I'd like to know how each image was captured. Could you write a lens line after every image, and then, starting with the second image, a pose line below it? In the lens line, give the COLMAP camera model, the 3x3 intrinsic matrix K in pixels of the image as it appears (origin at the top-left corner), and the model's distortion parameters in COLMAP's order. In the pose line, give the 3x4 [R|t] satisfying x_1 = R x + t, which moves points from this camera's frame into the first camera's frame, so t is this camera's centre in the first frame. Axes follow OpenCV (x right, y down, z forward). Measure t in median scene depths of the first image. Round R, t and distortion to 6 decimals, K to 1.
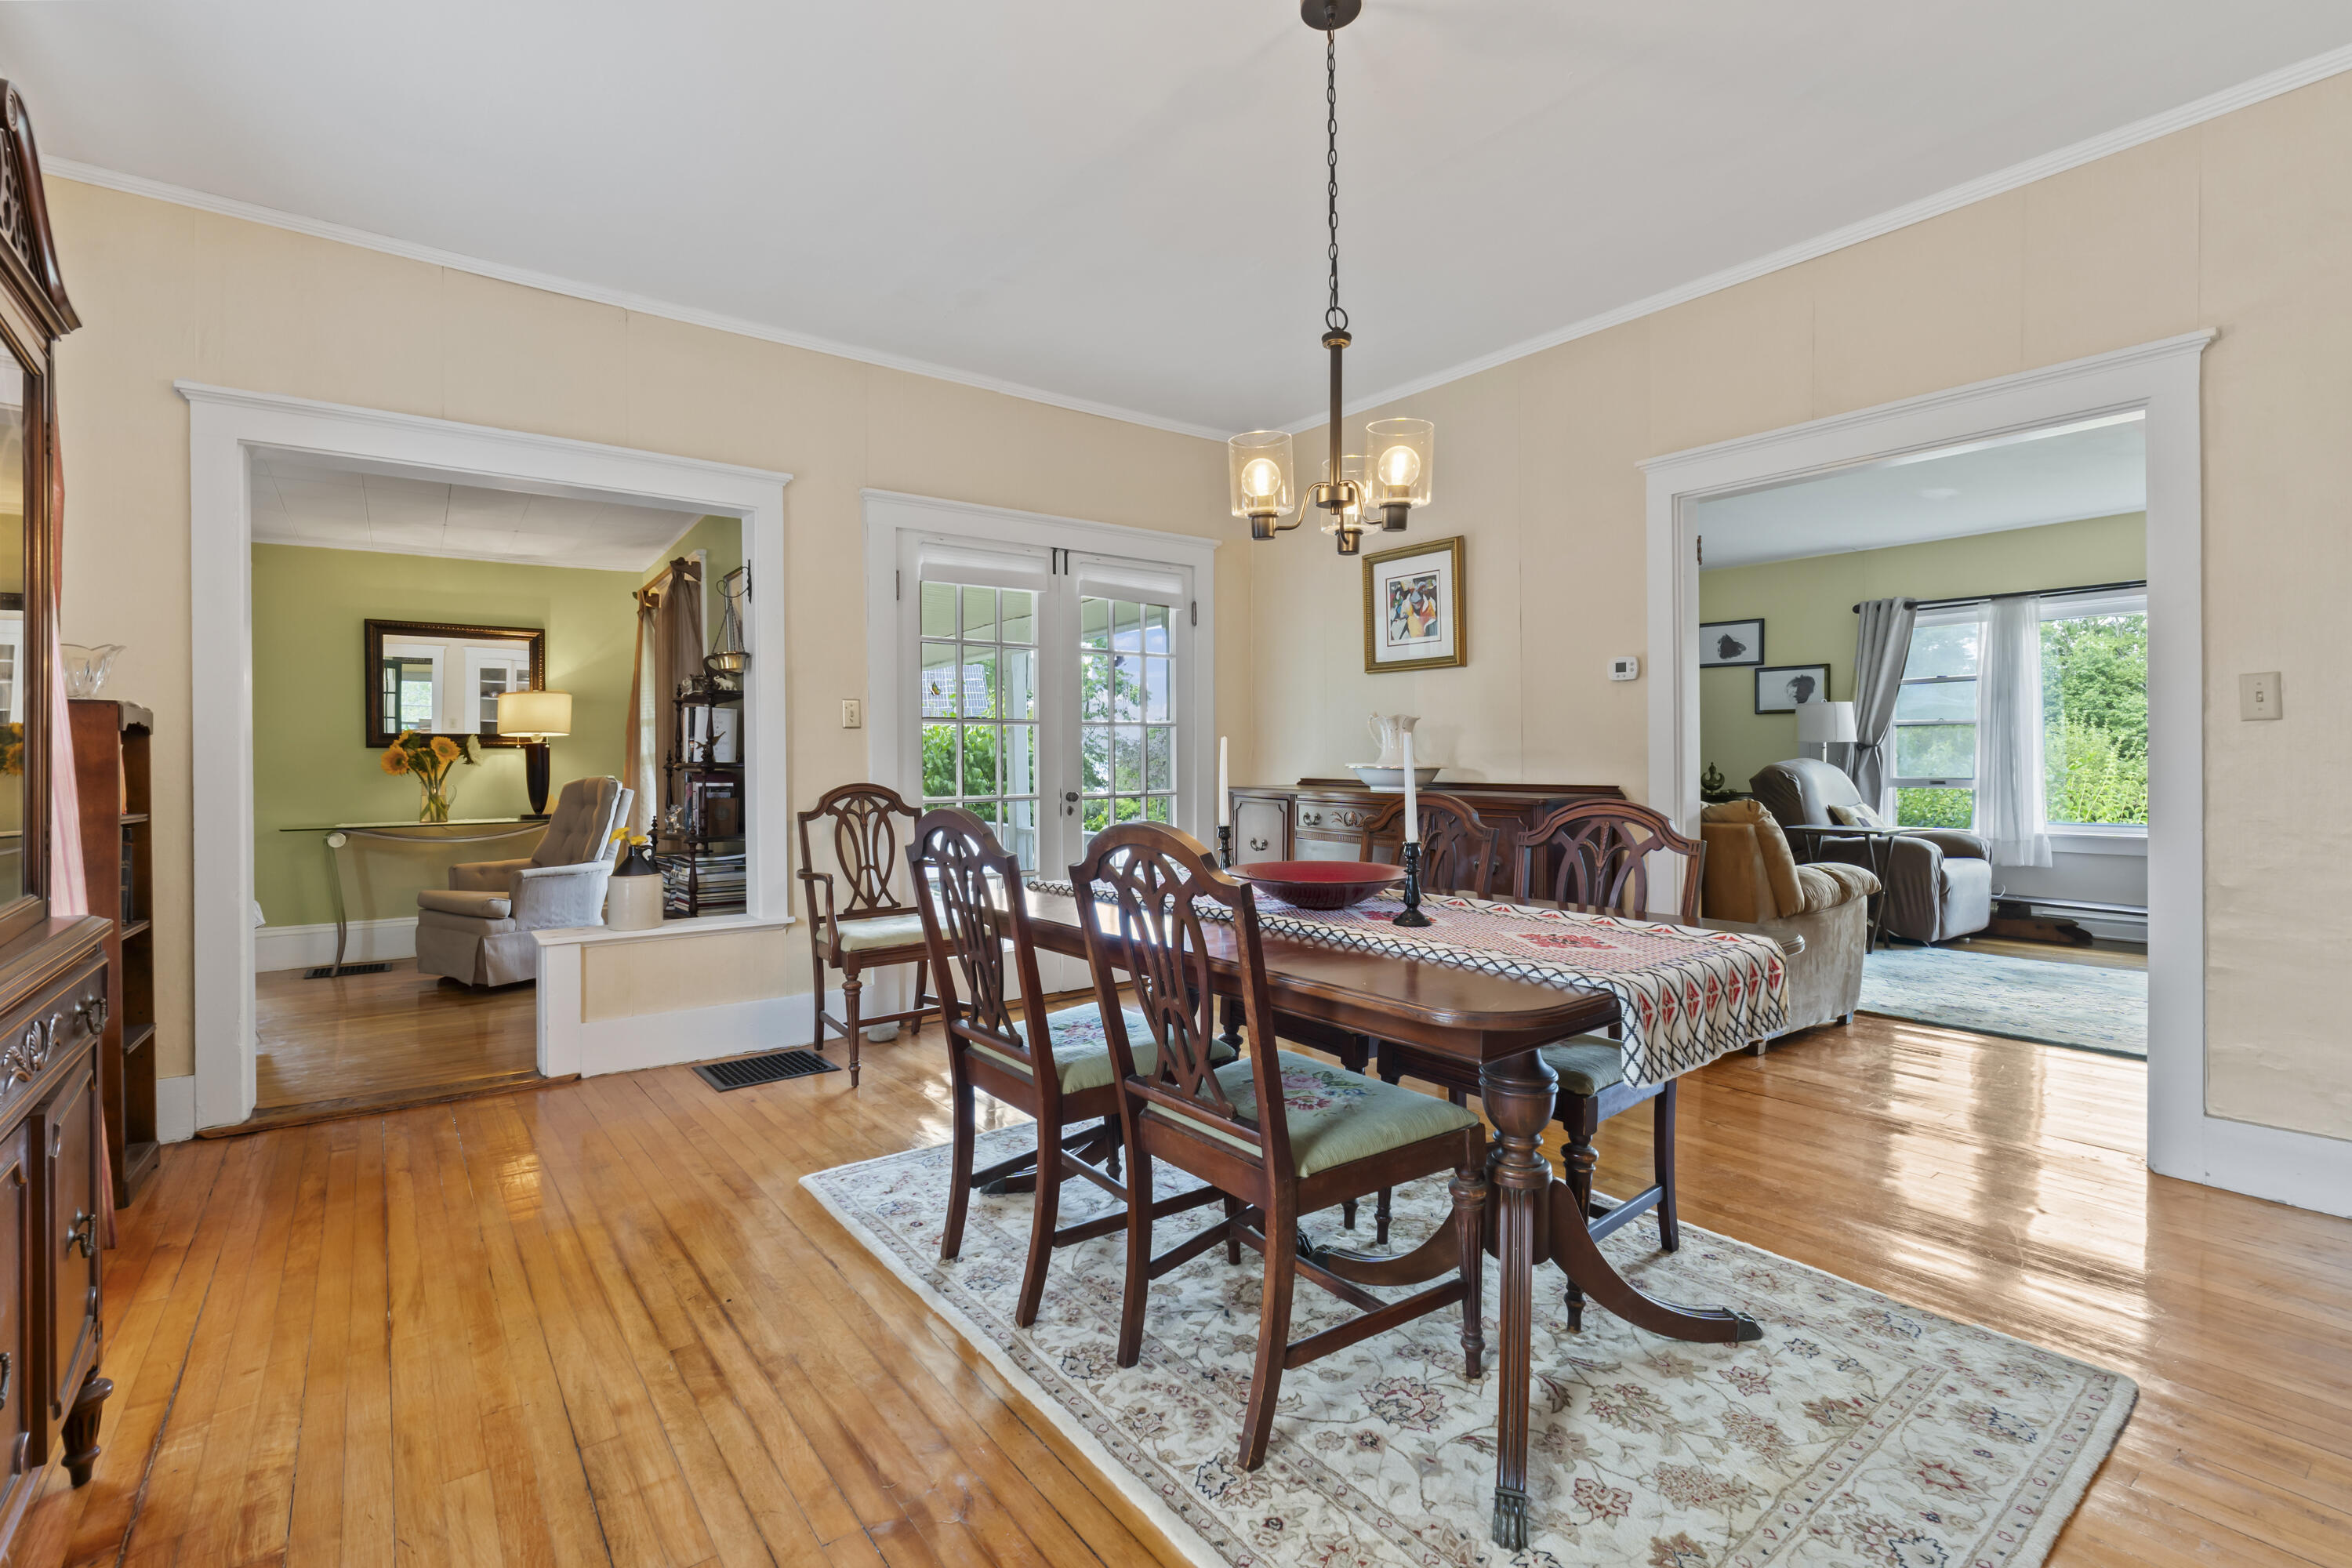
lens RADIAL K [[1055.2, 0, 1184.4], [0, 1055.2, 778.5], [0, 0, 1]] dist [0.000249, 0.000027]
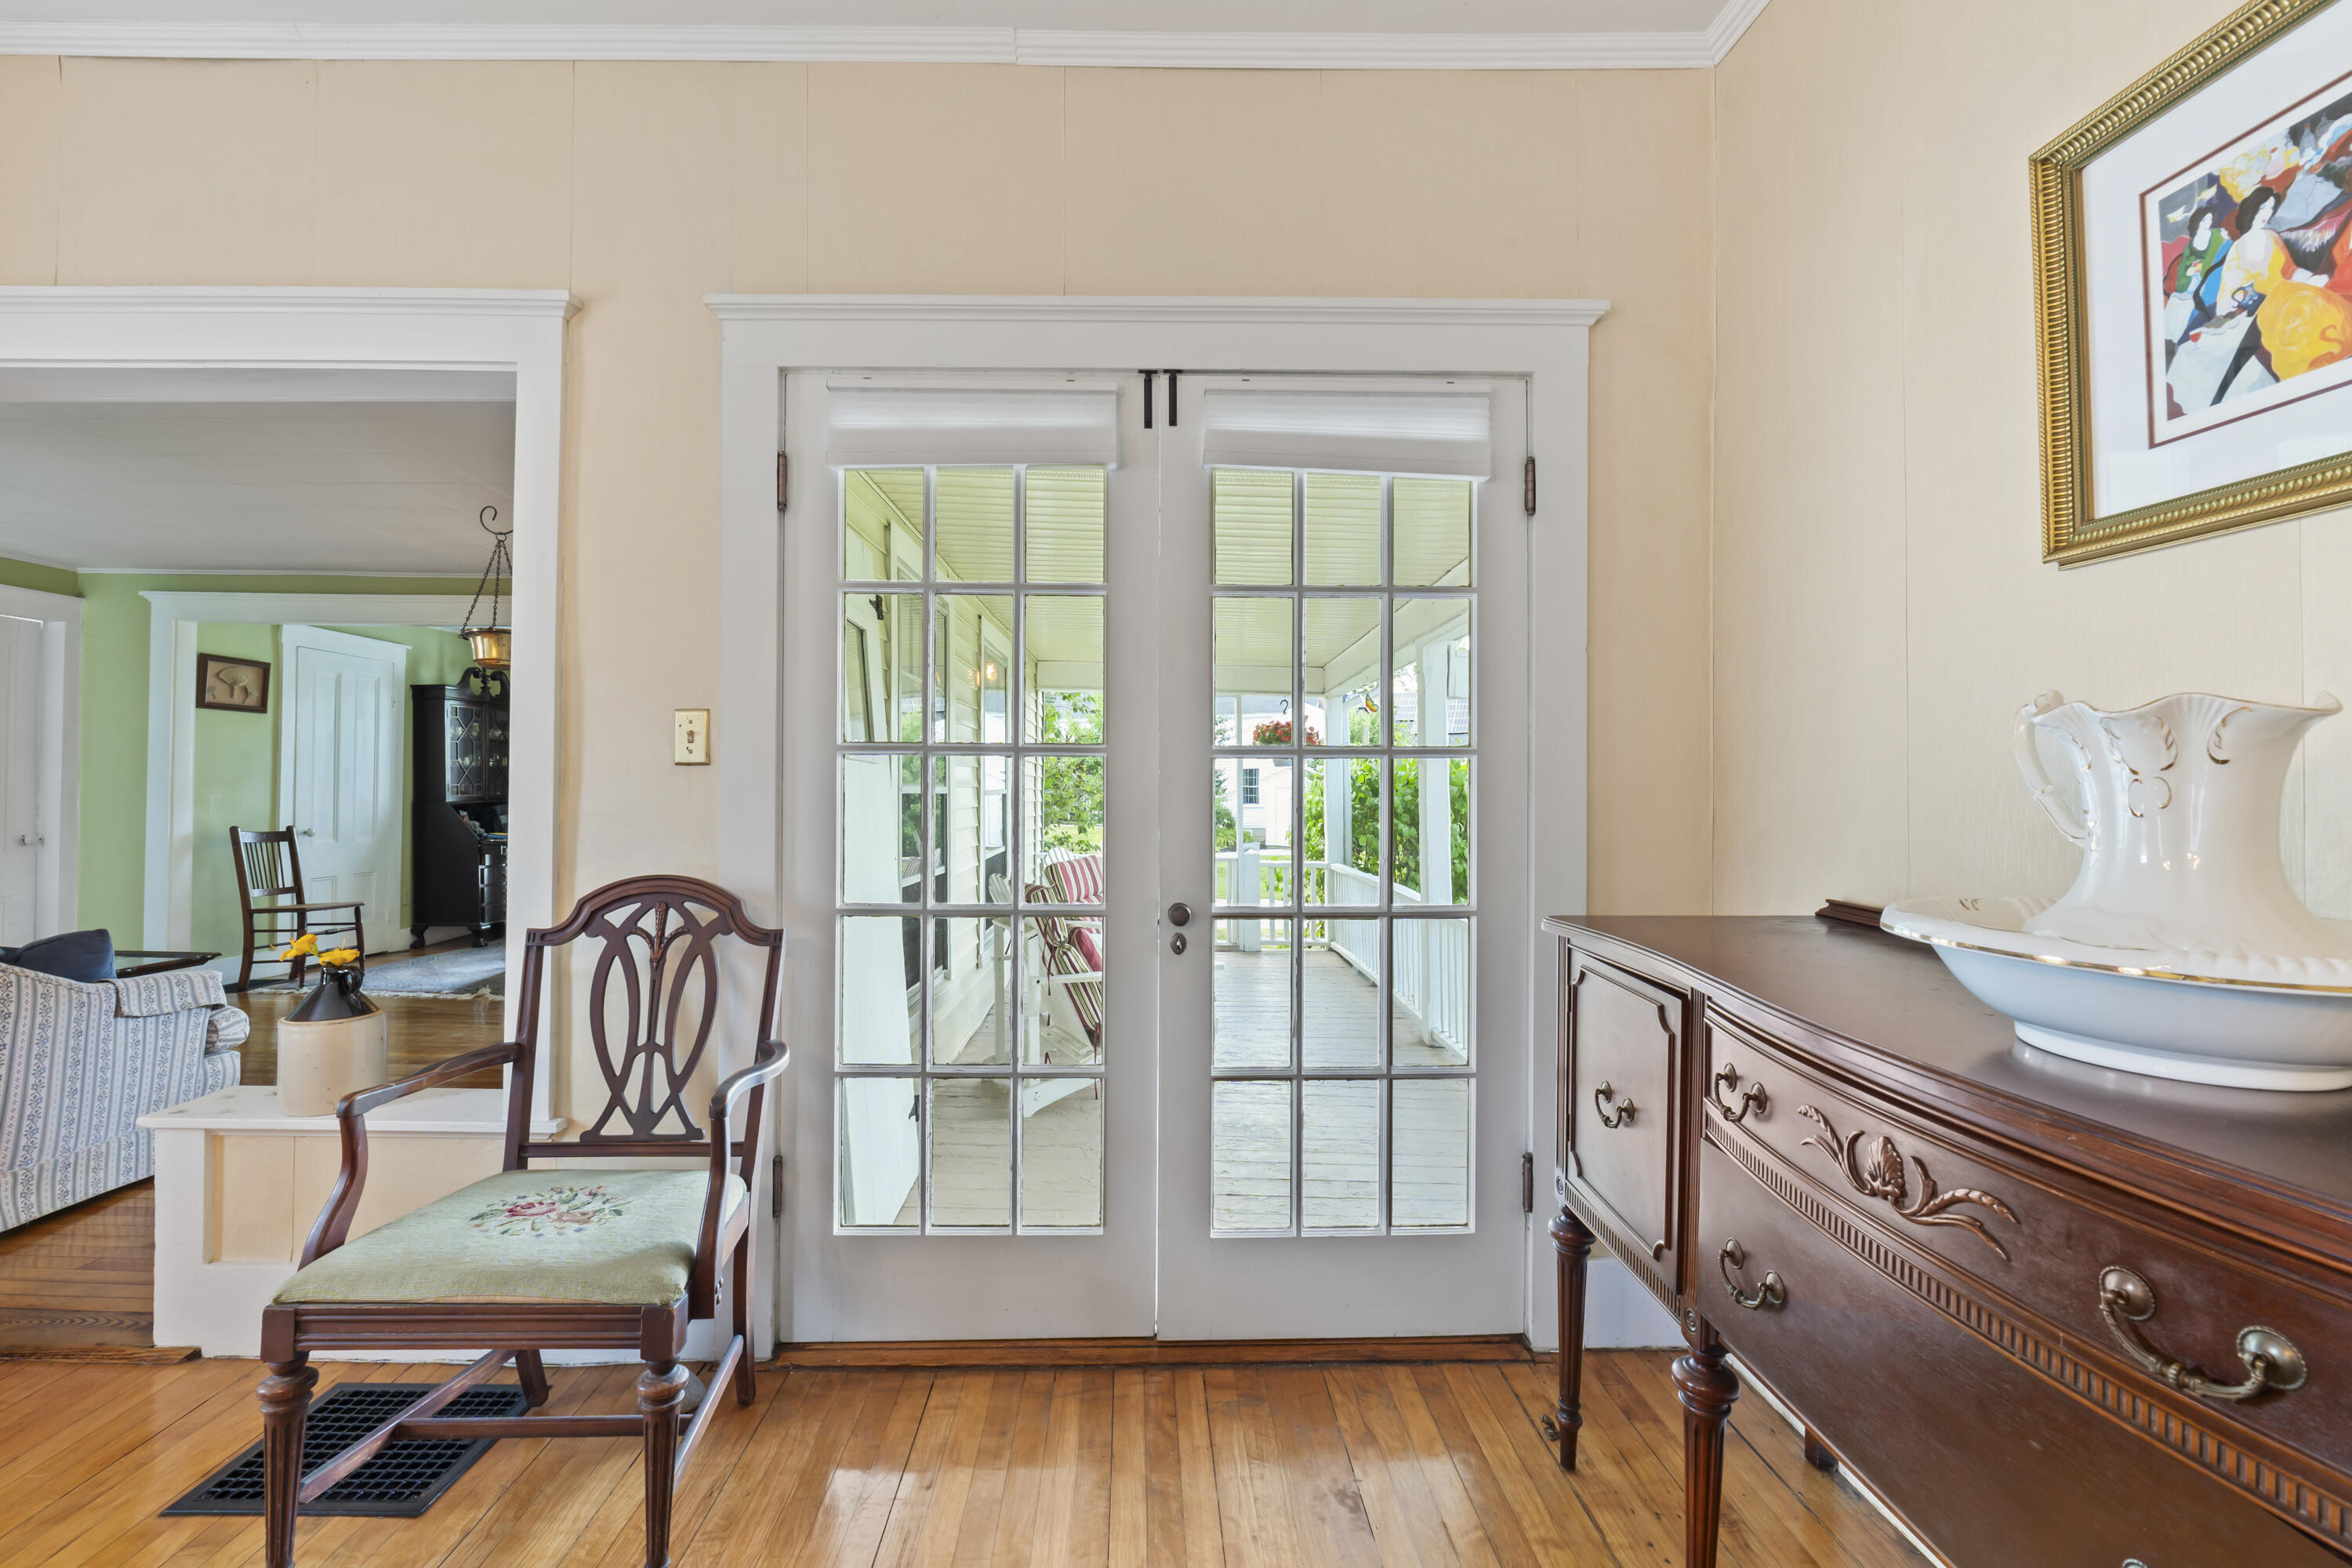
lens RADIAL K [[992.1, 0, 1170.8], [0, 992.1, 776.6], [0, 0, 1]] dist [-0.011490, 0.002040]
pose [[0.799966, 0.007158, -0.600002, 0.148148], [-0.021341, 0.999636, -0.016528, -0.034974], [0.599665, 0.026027, 0.799828, 0.675692]]
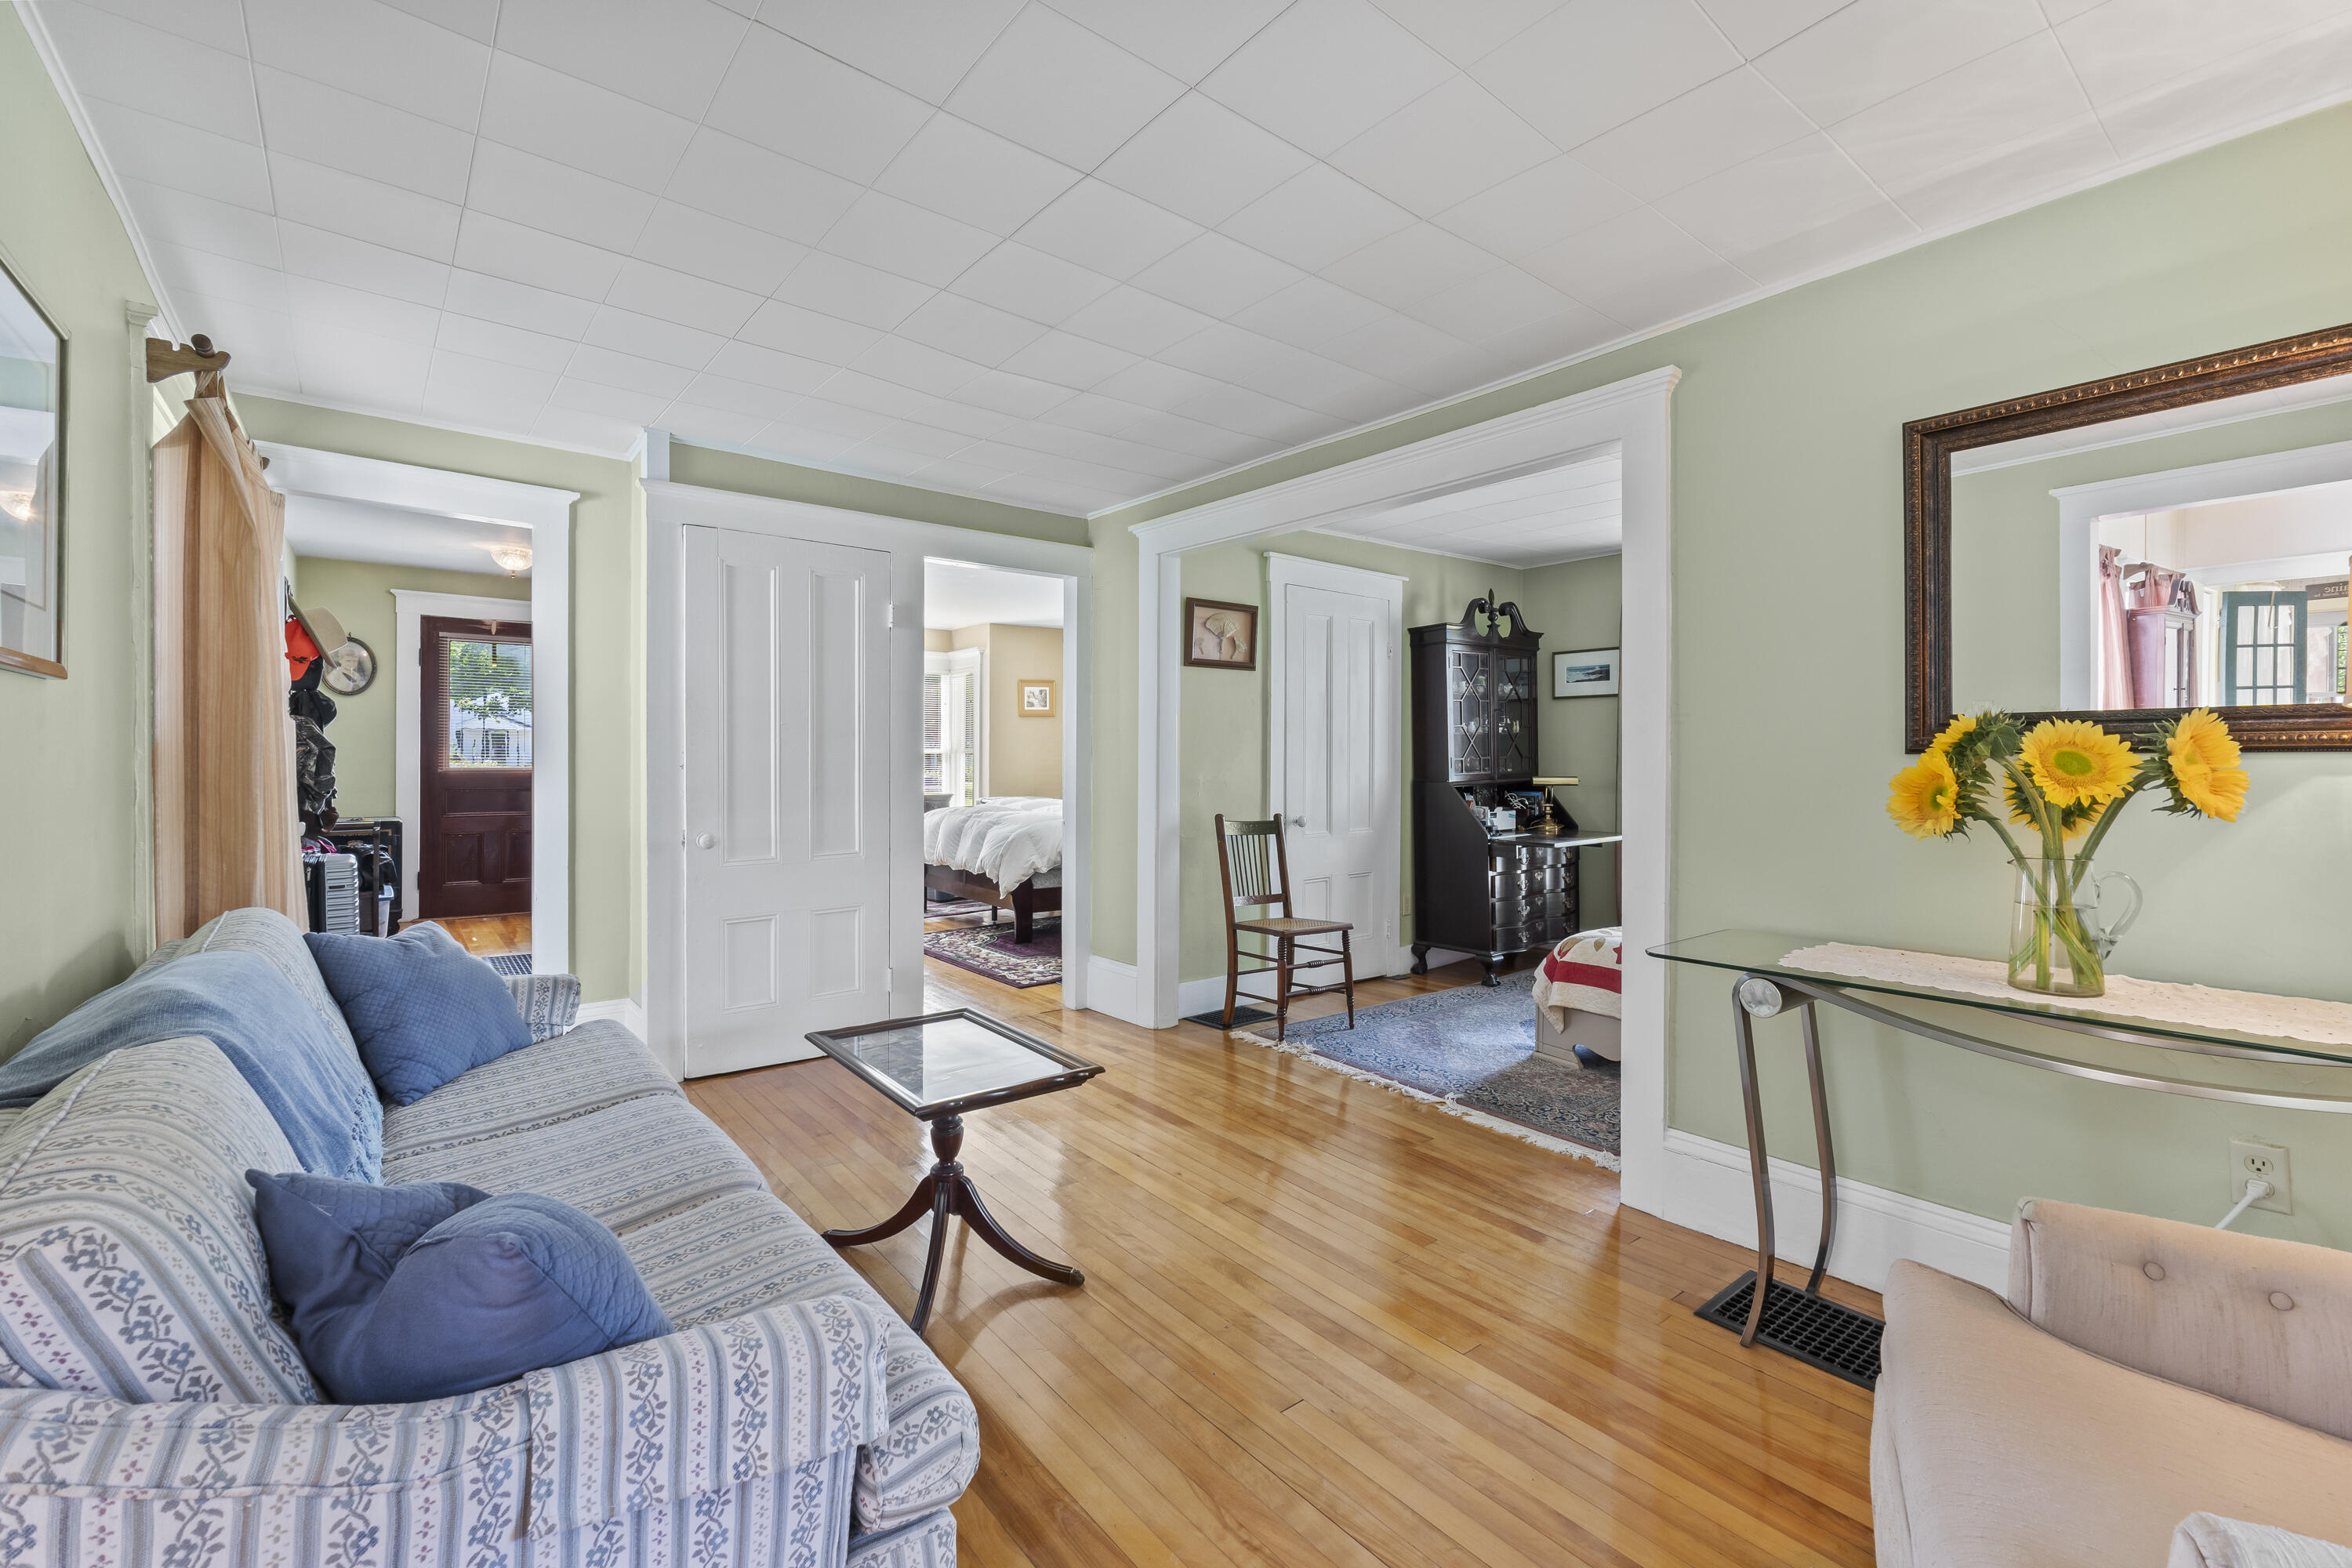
lens RADIAL K [[992.1, 0, 1171.3], [0, 992.1, 770.2], [0, 0, 1]] dist [-0.011490, 0.002040]
pose [[0.018477, 0.024943, -0.999518, -0.510413], [-0.011029, 0.999633, 0.024742, -0.035228], [0.999768, 0.010567, 0.018746, 0.877603]]
